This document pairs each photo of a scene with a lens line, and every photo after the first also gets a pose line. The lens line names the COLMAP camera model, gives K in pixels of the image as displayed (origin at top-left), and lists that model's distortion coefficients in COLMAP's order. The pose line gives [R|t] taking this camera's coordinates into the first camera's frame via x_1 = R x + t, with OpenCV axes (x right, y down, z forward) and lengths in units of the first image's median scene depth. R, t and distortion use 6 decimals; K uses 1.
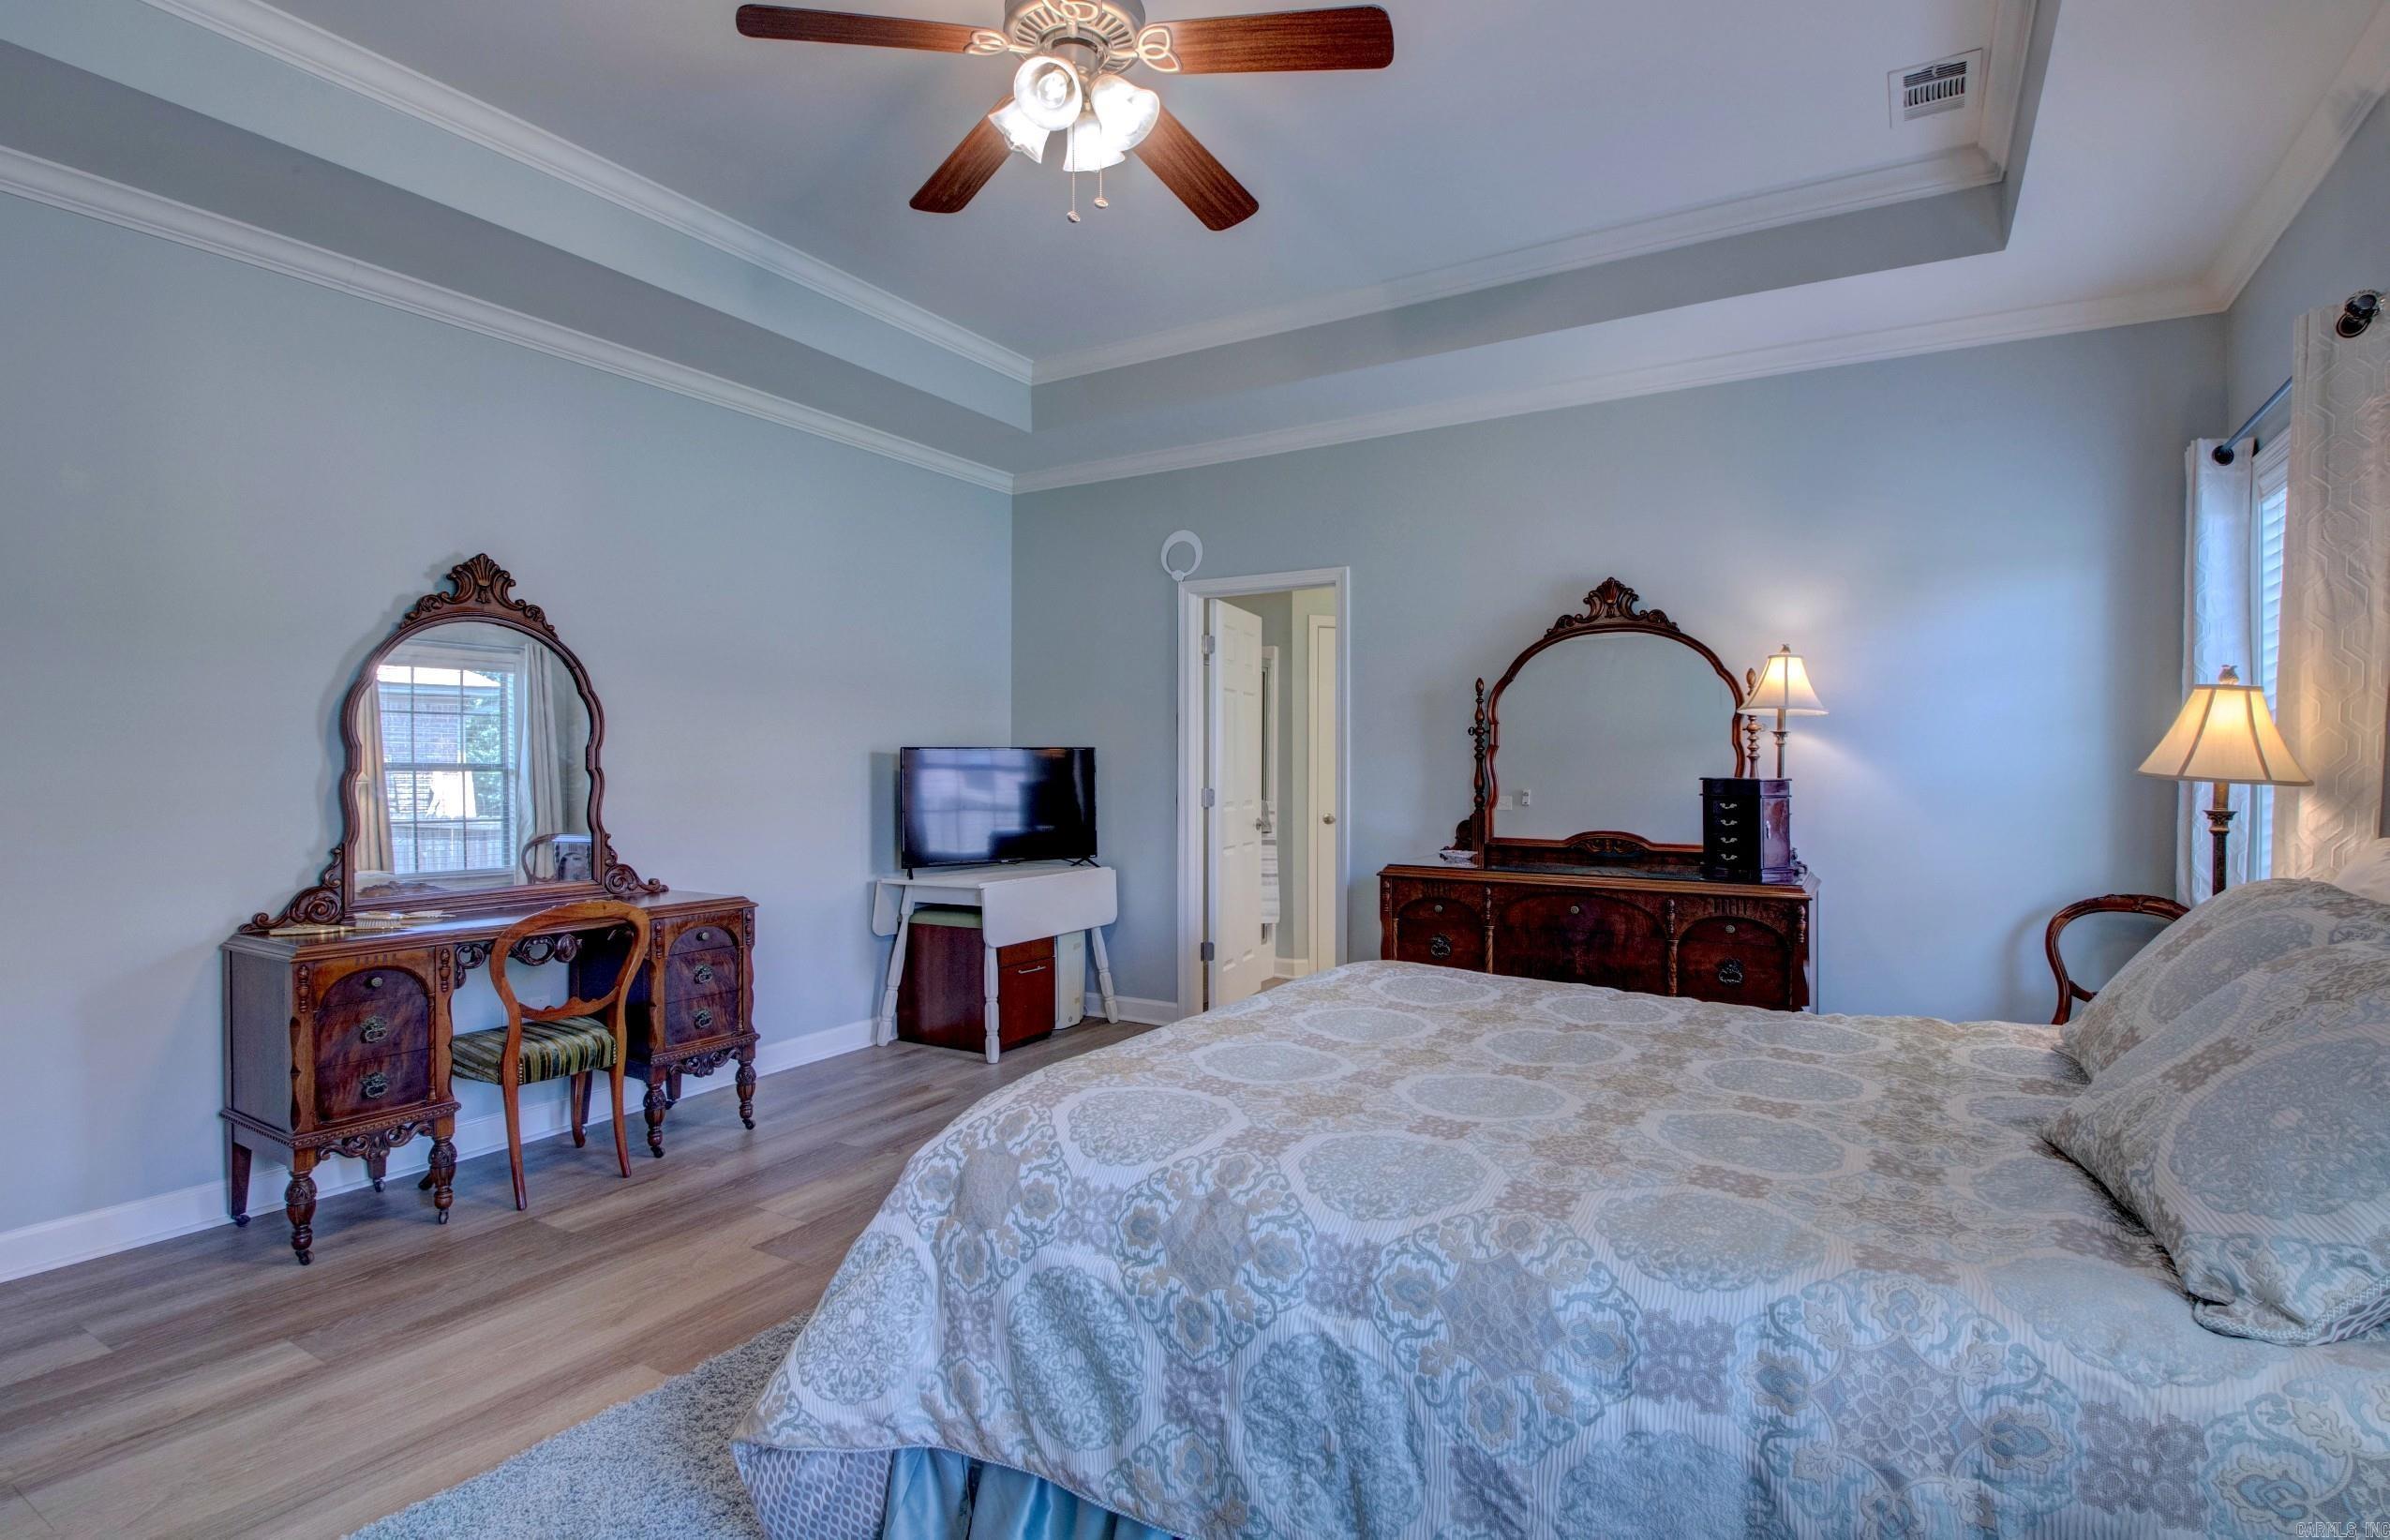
lens RADIAL K [[1145.7, 0, 1165.3], [0, 1145.7, 766.3], [0, 0, 1]] dist [0.033140, -0.036981]
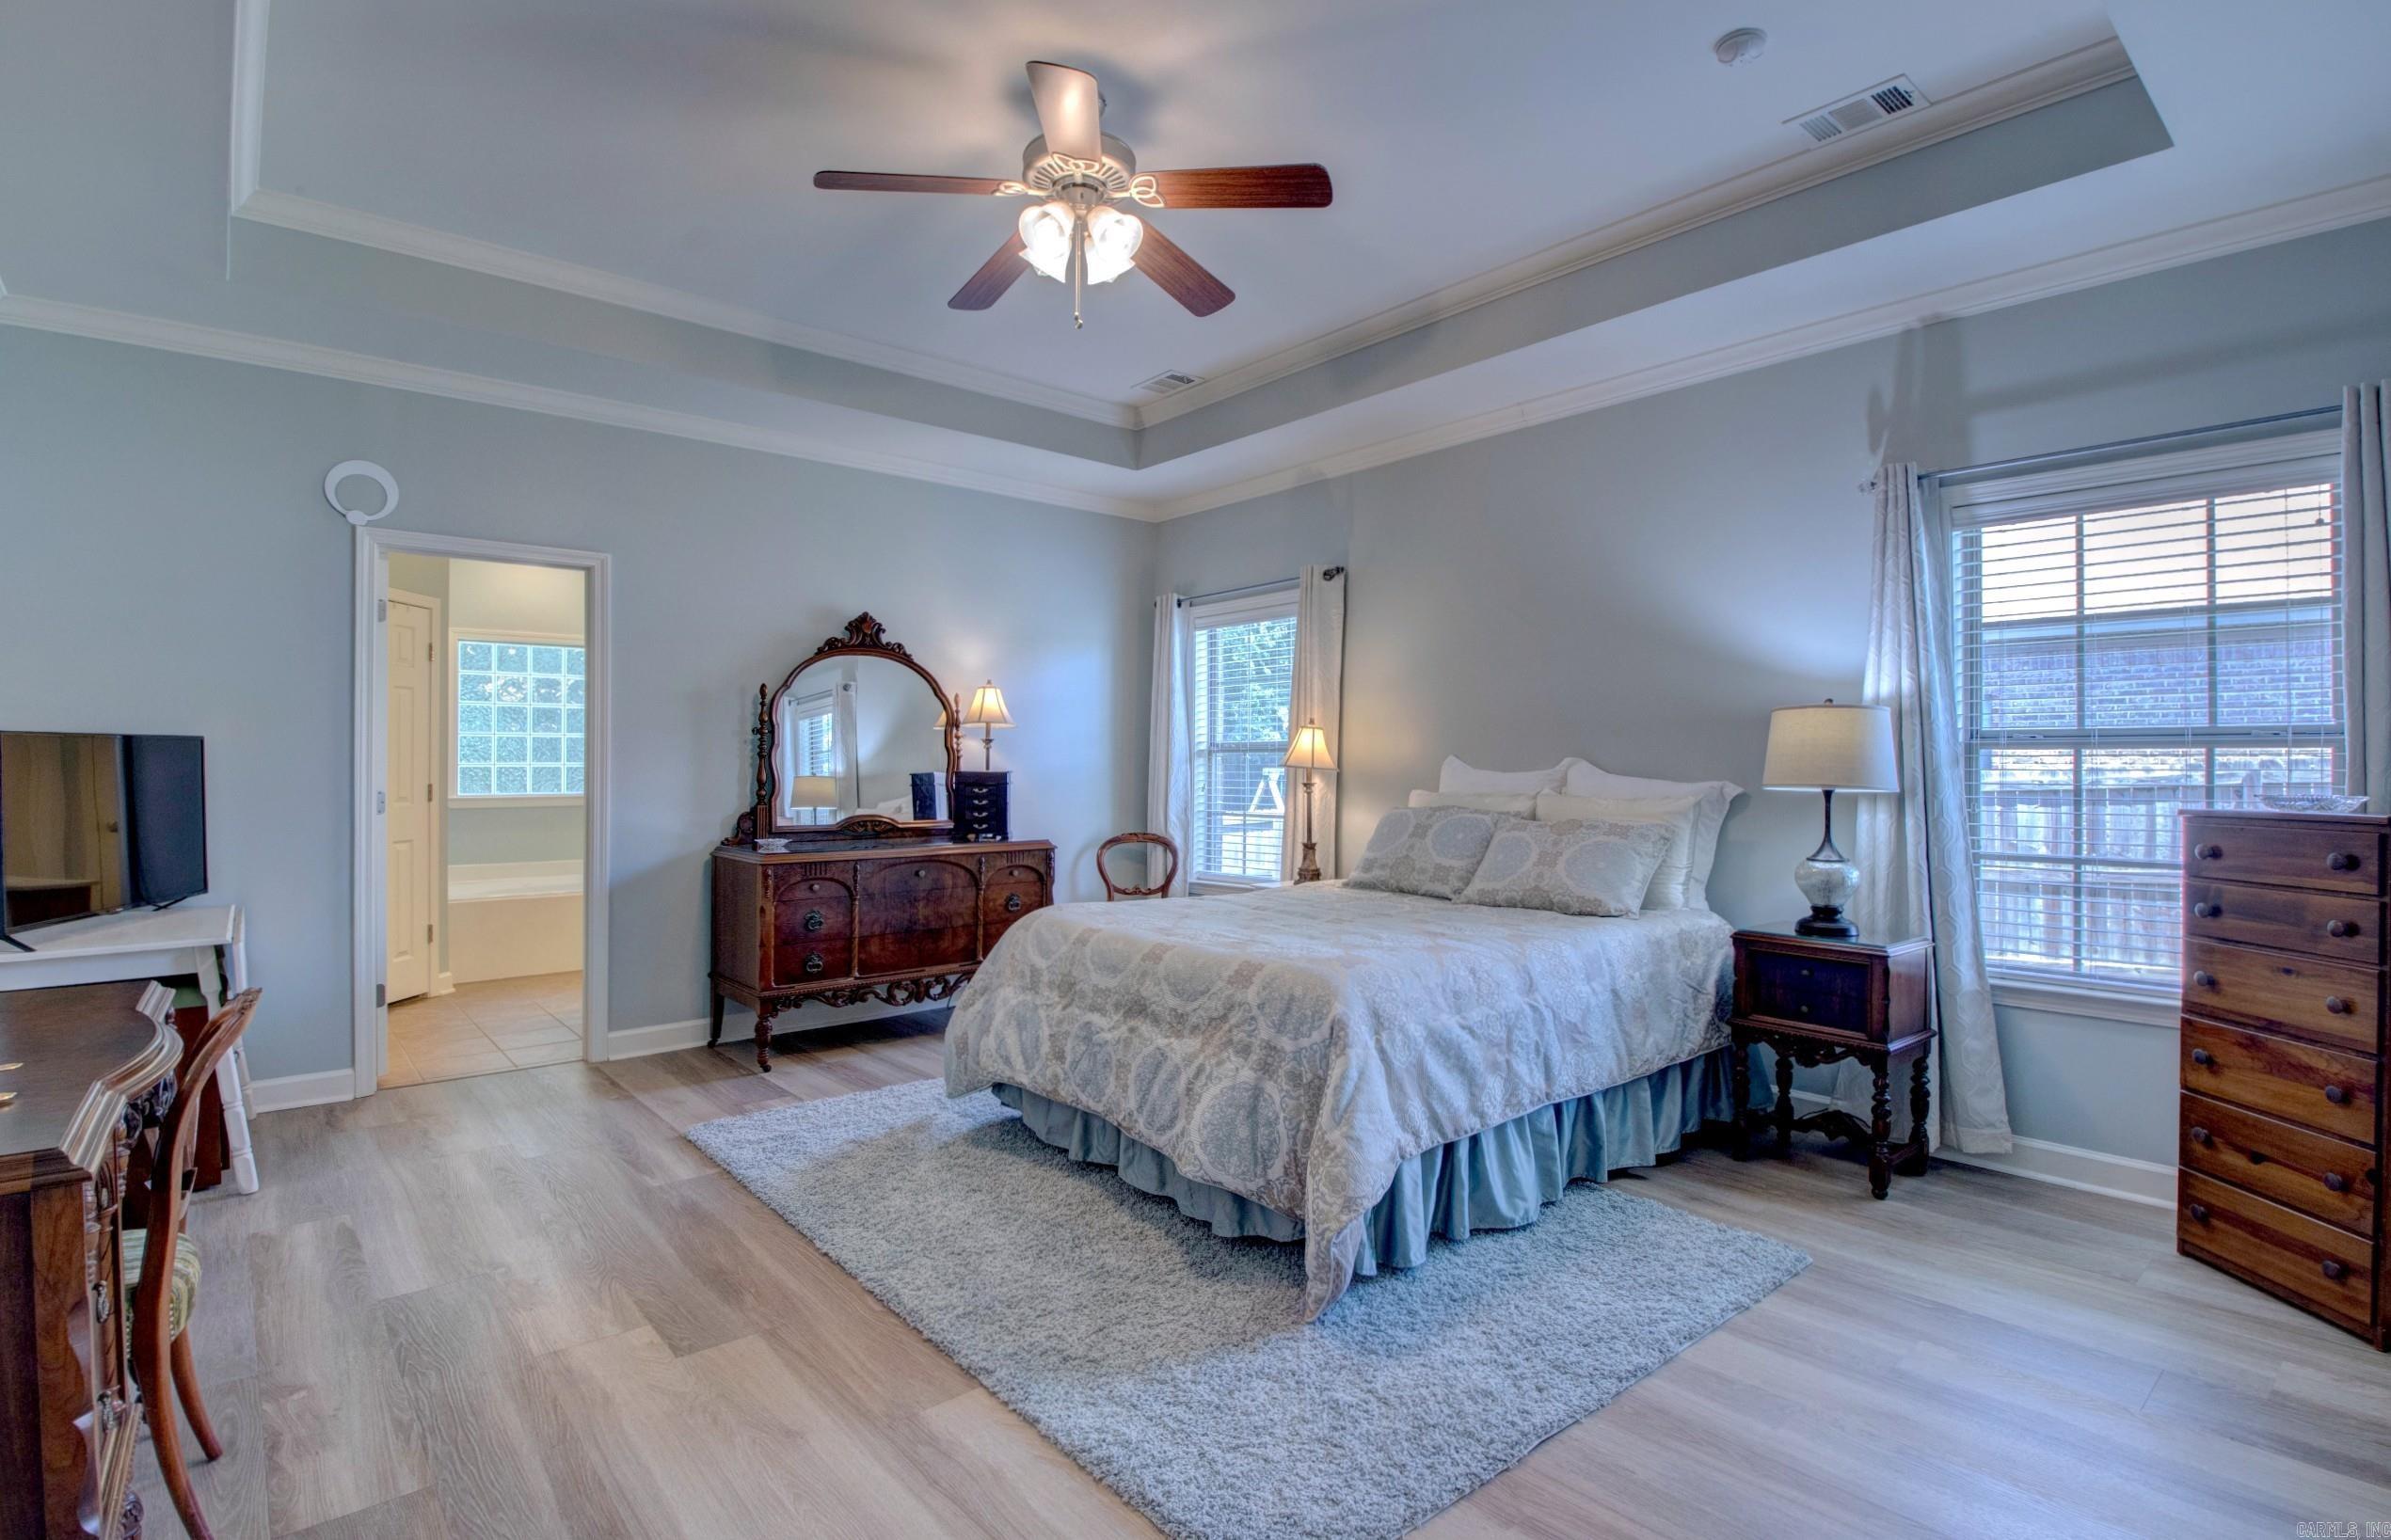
lens RADIAL K [[1148.8, 0, 1200.6], [0, 1148.8, 761.9], [0, 0, 1]] dist [0.035397, -0.032735]
pose [[0.309914, -0.000670, 0.950764, -0.726349], [0.001890, 0.999998, 0.000088, -0.000522], [-0.950763, 0.001769, 0.309915, 0.282033]]
